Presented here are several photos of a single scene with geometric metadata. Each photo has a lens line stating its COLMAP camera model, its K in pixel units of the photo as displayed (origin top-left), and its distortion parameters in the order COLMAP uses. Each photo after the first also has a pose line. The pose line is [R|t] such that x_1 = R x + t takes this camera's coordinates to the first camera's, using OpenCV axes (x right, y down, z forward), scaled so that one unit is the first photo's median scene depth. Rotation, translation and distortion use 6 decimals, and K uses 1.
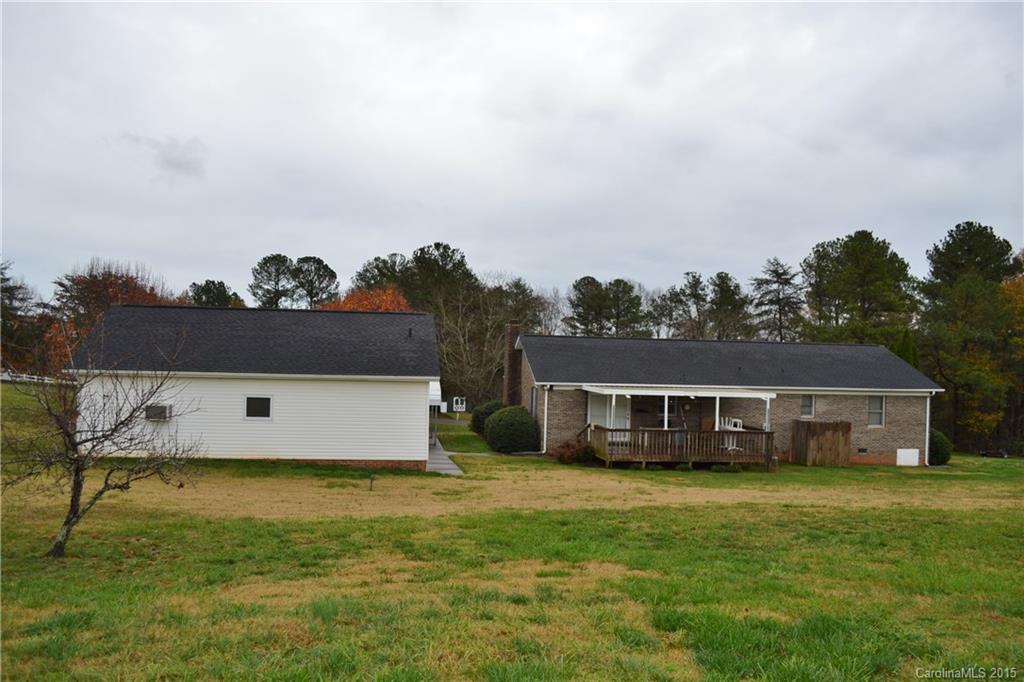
lens RADIAL K [[818.6, 0, 508.4], [0, 818.6, 344.5], [0, 0, 1]] dist [-0.071122, -0.005730]
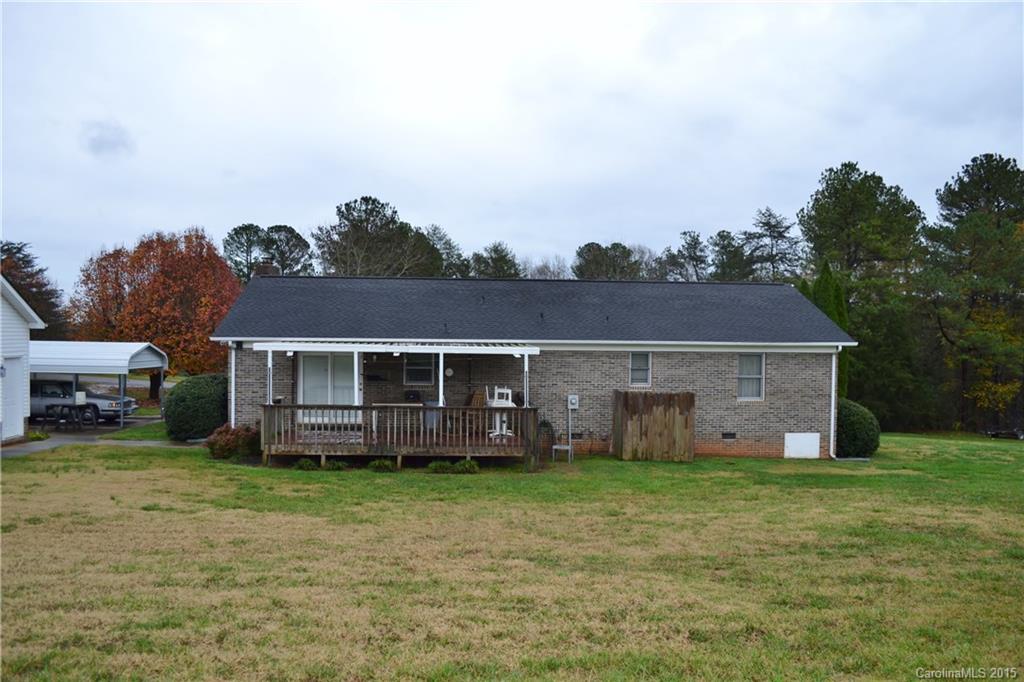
lens RADIAL K [[818.6, 0, 515.0], [0, 818.6, 345.3], [0, 0, 1]] dist [-0.071122, -0.005730]
pose [[0.998071, -0.013579, -0.060579, 0.159046], [0.015166, 0.999552, 0.025808, 0.019231], [0.060201, -0.026677, 0.997830, 0.167450]]
